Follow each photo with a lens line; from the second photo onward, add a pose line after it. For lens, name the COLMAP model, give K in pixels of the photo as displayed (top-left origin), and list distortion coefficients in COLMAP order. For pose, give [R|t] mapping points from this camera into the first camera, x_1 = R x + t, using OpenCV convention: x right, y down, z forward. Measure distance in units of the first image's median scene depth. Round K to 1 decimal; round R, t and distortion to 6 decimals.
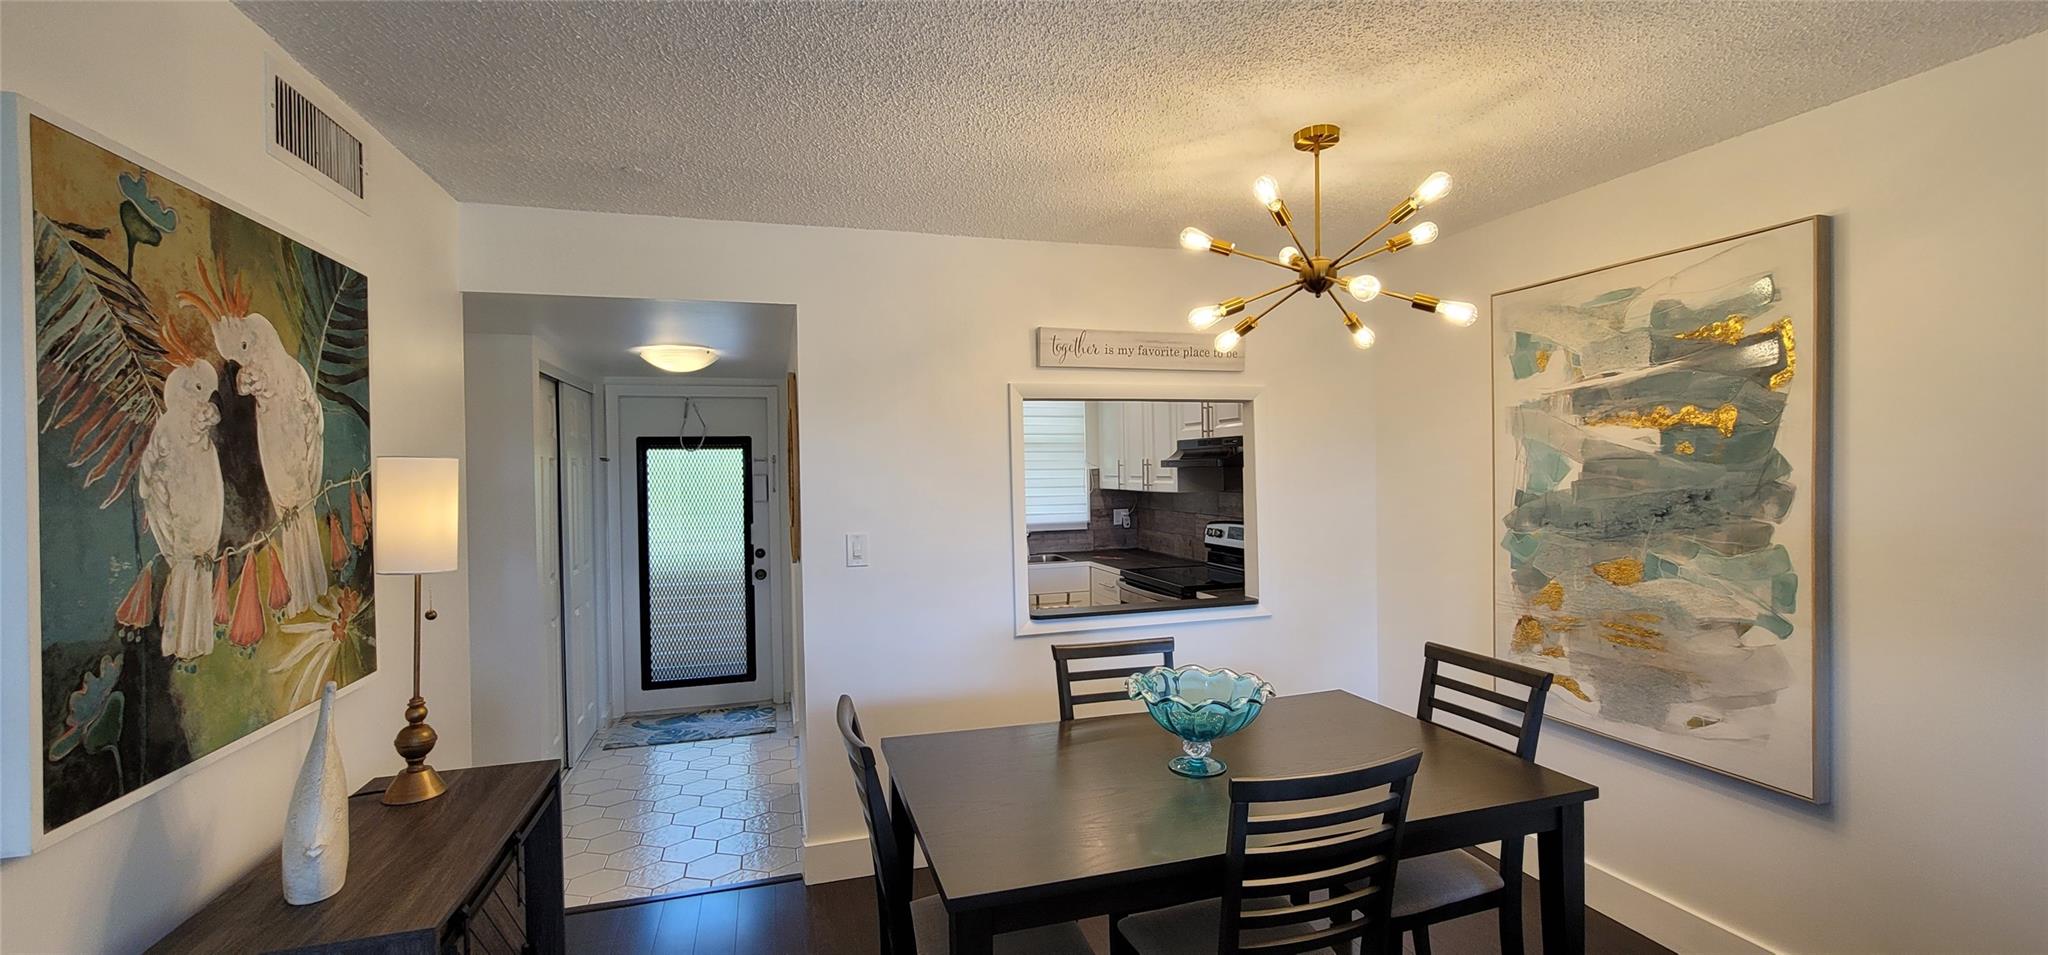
lens RADIAL K [[851.0, 0, 1036.1], [0, 851.0, 470.7], [0, 0, 1]] dist [-0.001894, 0.000619]
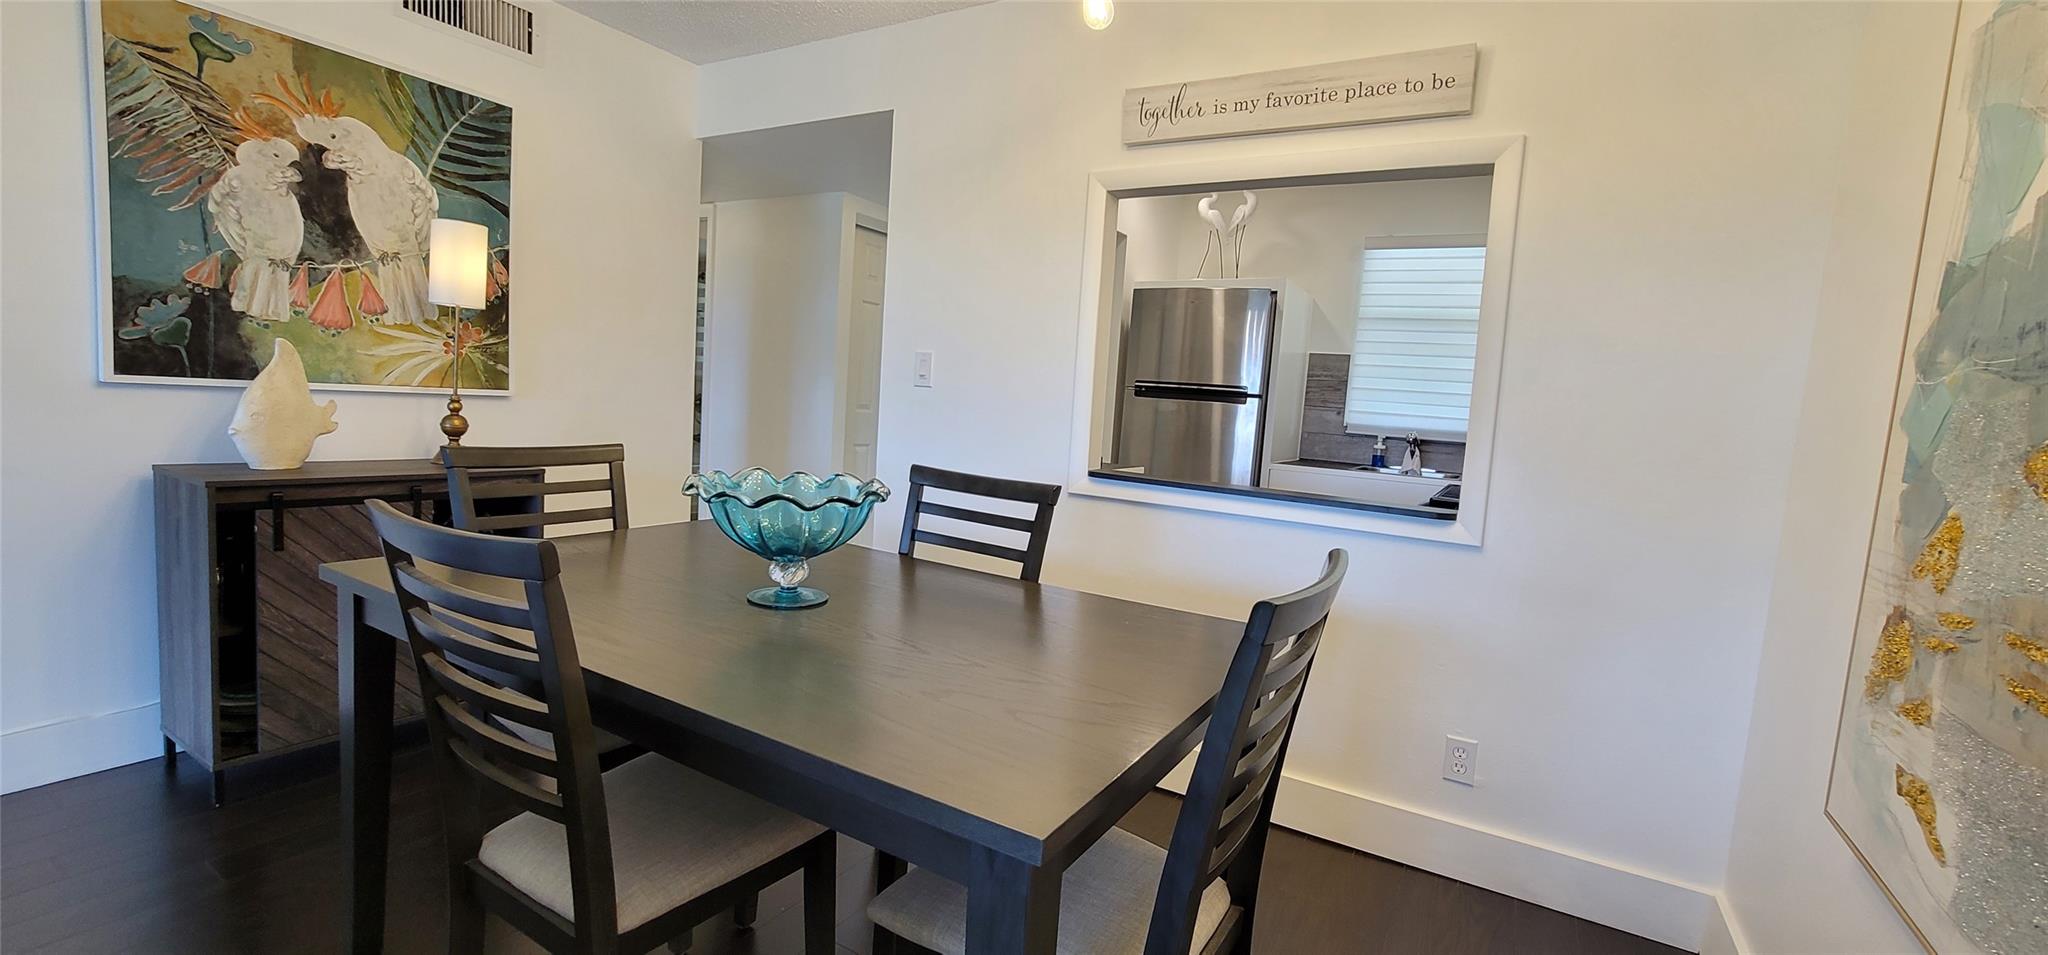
lens RADIAL K [[851.0, 0, 1023.0], [0, 851.0, 482.1], [0, 0, 1]] dist [-0.001894, 0.000619]
pose [[0.653556, 0.135512, -0.744648, 0.790206], [-0.082663, 0.990736, 0.107745, 0.144093], [0.752351, -0.008863, 0.658703, 0.625038]]
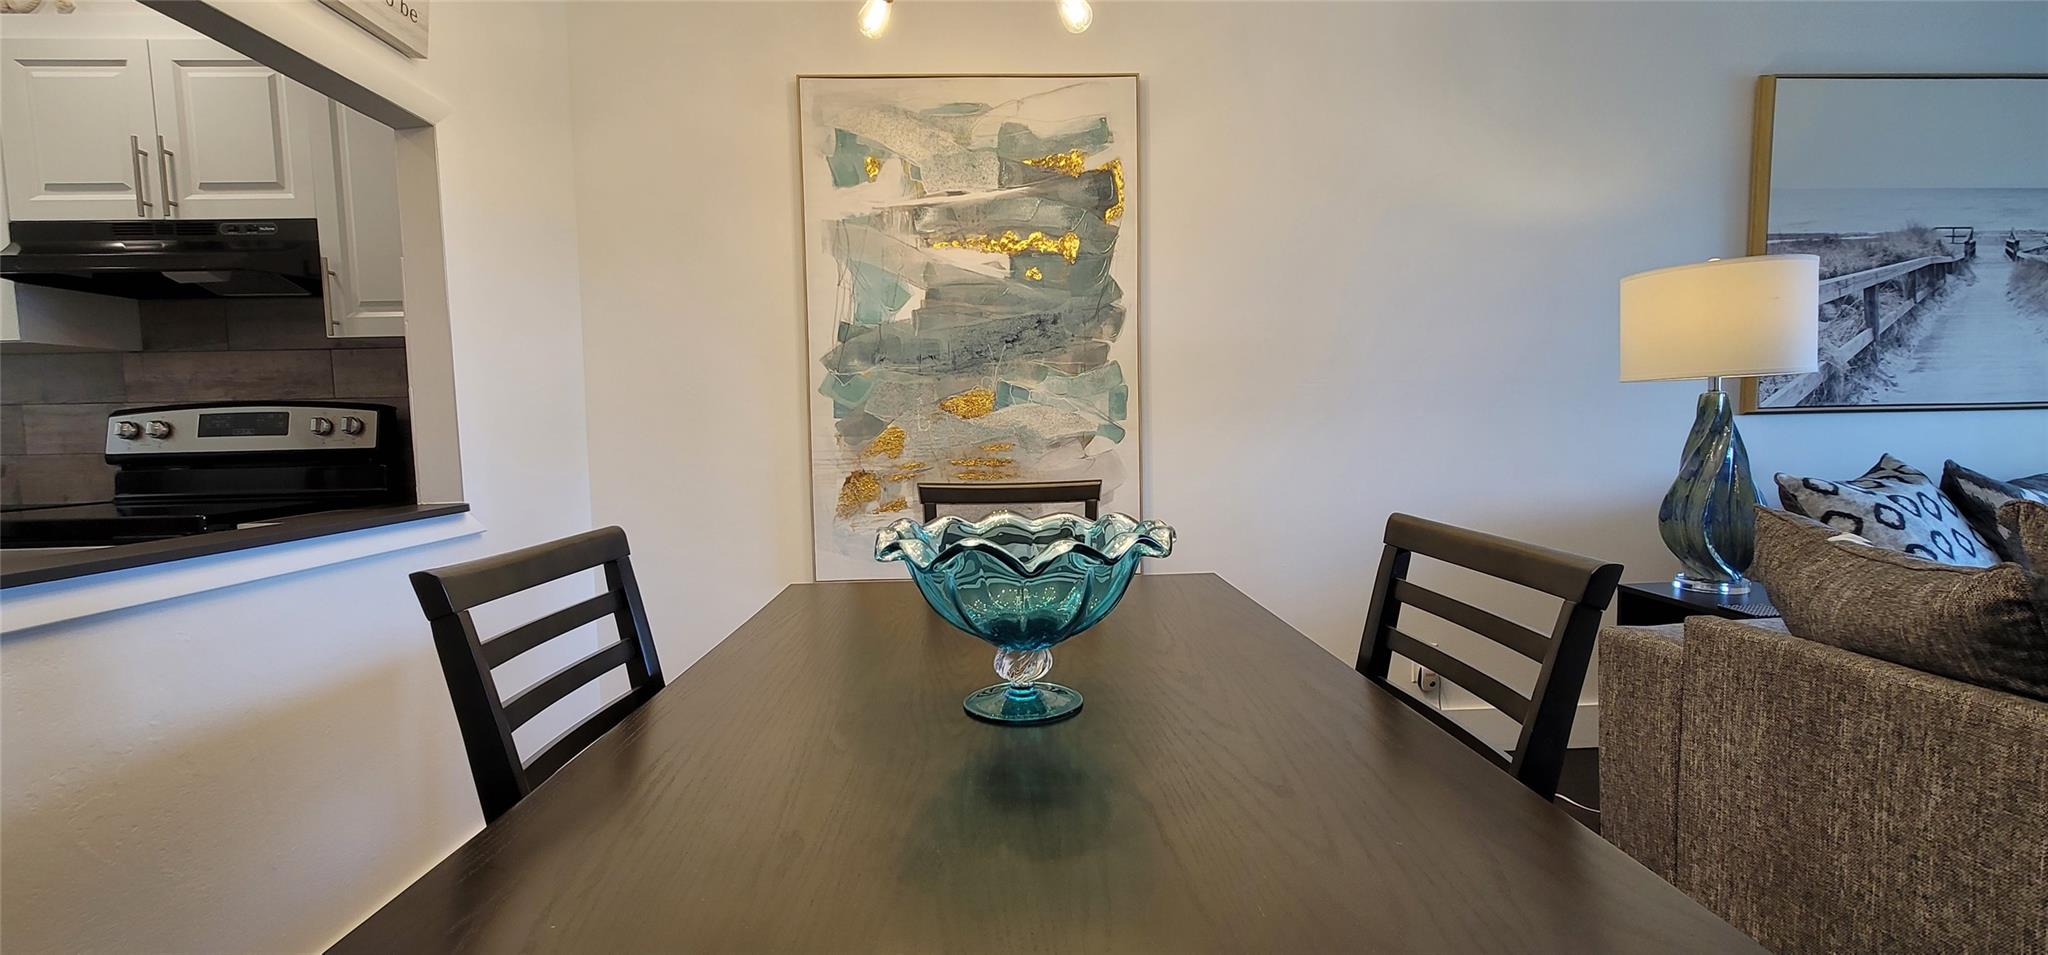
lens RADIAL K [[851.0, 0, 1023.8], [0, 851.0, 477.8], [0, 0, 1]] dist [-0.001894, 0.000619]
pose [[0.267982, -0.052469, 0.961994, -0.262813], [0.022820, 0.998581, 0.048108, 0.185970], [-0.963154, 0.009061, 0.268799, 0.810824]]
